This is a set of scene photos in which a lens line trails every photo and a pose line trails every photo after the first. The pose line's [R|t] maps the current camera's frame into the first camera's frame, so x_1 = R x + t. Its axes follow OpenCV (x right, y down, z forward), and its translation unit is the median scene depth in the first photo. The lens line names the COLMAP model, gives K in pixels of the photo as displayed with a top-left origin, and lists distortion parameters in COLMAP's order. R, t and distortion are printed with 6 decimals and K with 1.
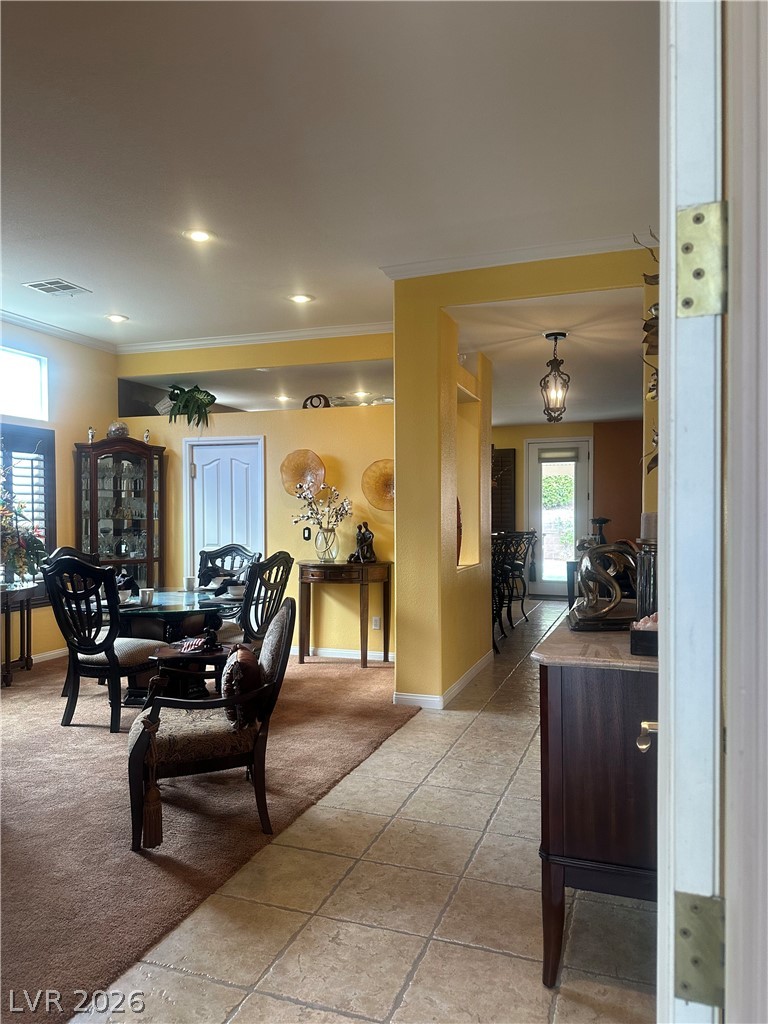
lens RADIAL K [[721.5, 0, 383.3], [0, 721.5, 511.0], [0, 0, 1]] dist [0.050644, -0.064187]
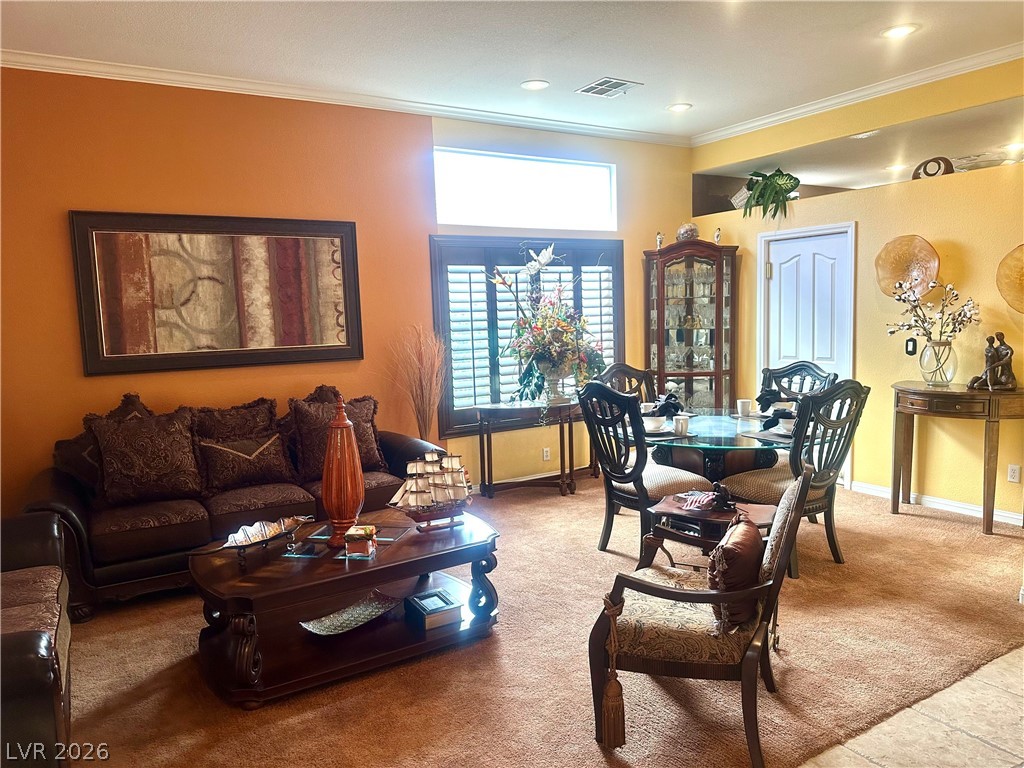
lens RADIAL K [[721.5, 0, 495.3], [0, 721.5, 392.8], [0, 0, 1]] dist [0.050644, -0.064187]
pose [[0.777549, 0.043979, -0.627282, 0.051541], [0.033243, 0.993281, 0.110846, -0.027493], [0.627943, -0.107041, 0.770863, 0.163379]]
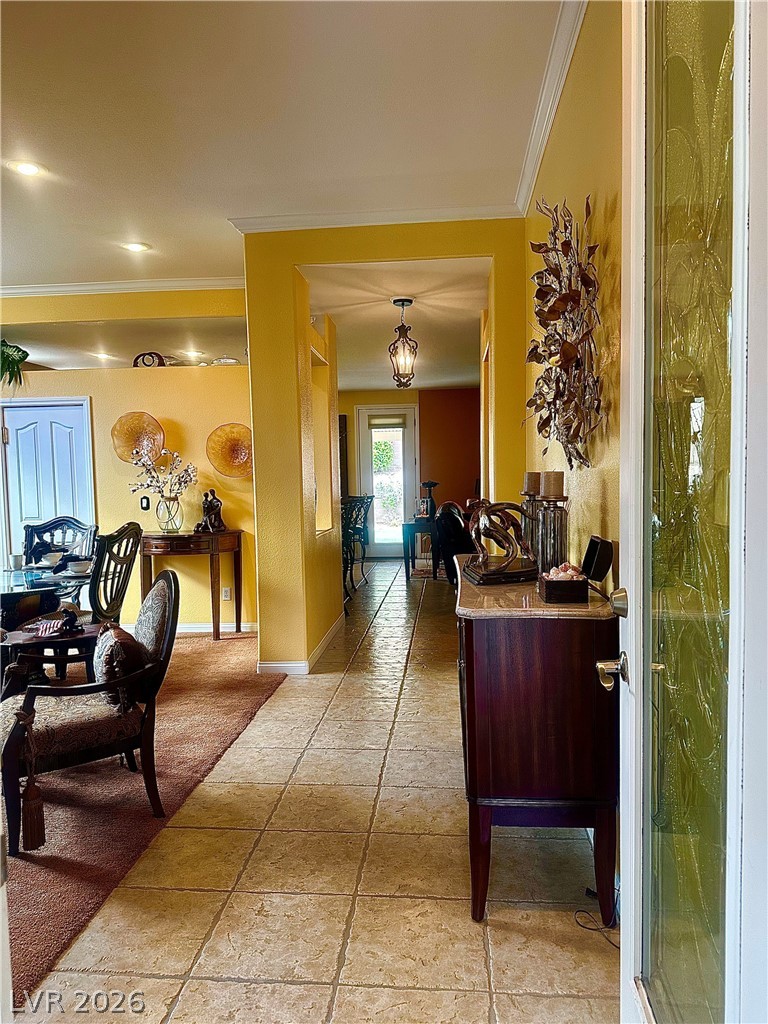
lens RADIAL K [[721.5, 0, 385.8], [0, 721.5, 514.1], [0, 0, 1]] dist [0.050644, -0.064187]
pose [[0.965925, -0.029077, 0.257183, -0.062874], [0.016386, 0.998546, 0.051353, 0.003232], [-0.258302, -0.045389, 0.964997, 0.016783]]
